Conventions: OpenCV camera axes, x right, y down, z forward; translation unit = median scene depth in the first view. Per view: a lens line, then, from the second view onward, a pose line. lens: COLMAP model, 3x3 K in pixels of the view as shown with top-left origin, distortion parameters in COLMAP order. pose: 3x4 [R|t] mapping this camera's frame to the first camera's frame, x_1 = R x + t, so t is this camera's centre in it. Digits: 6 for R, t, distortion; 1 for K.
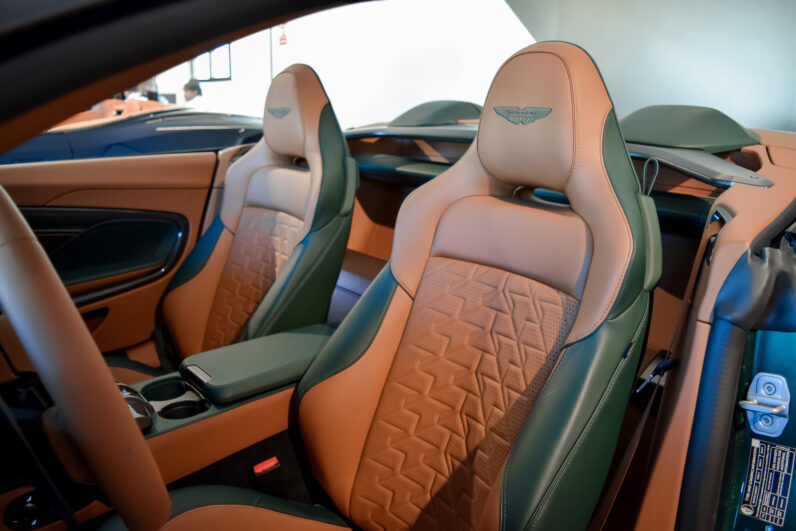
lens RADIAL K [[630.0, 0, 398.0], [0, 630.0, 265.5], [0, 0, 1]] dist [-0.093002, 0.011802]
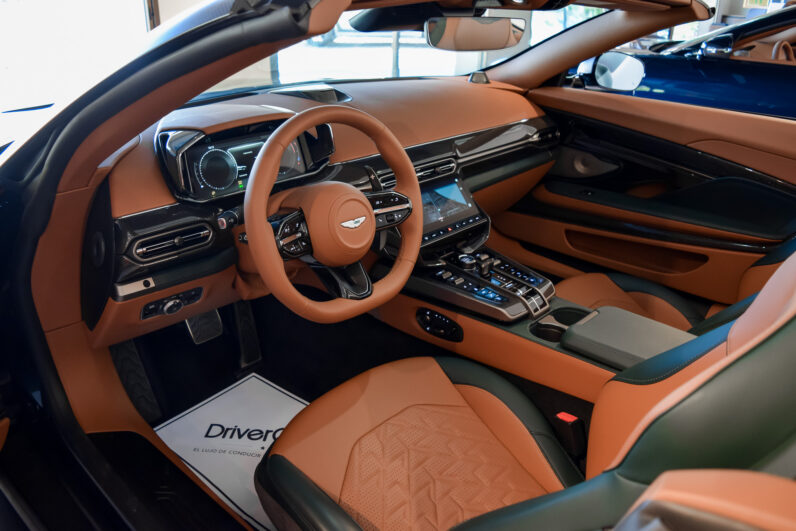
lens RADIAL K [[646.0, 0, 398.0], [0, 646.0, 265.5], [0, 0, 1]] dist [-0.092421, 0.012955]
pose [[0.074337, 0.394783, -0.915762, 0.513348], [-0.264286, 0.893266, 0.363632, -0.182692], [0.961575, 0.214992, 0.170738, 0.355094]]
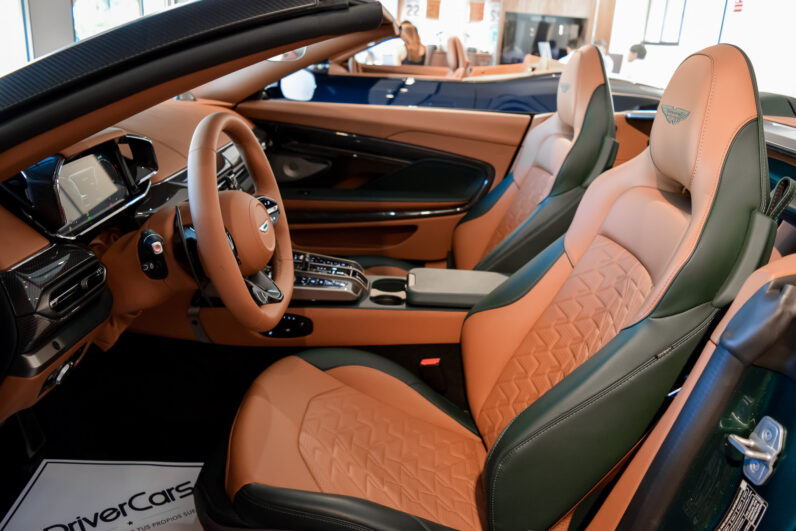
lens RADIAL K [[646.0, 0, 398.0], [0, 646.0, 265.5], [0, 0, 1]] dist [-0.092421, 0.012955]
pose [[0.739053, 0.255908, -0.623146, 0.390407], [-0.218307, 0.966097, 0.137836, -0.030435], [0.637293, 0.034168, 0.769864, -0.058379]]
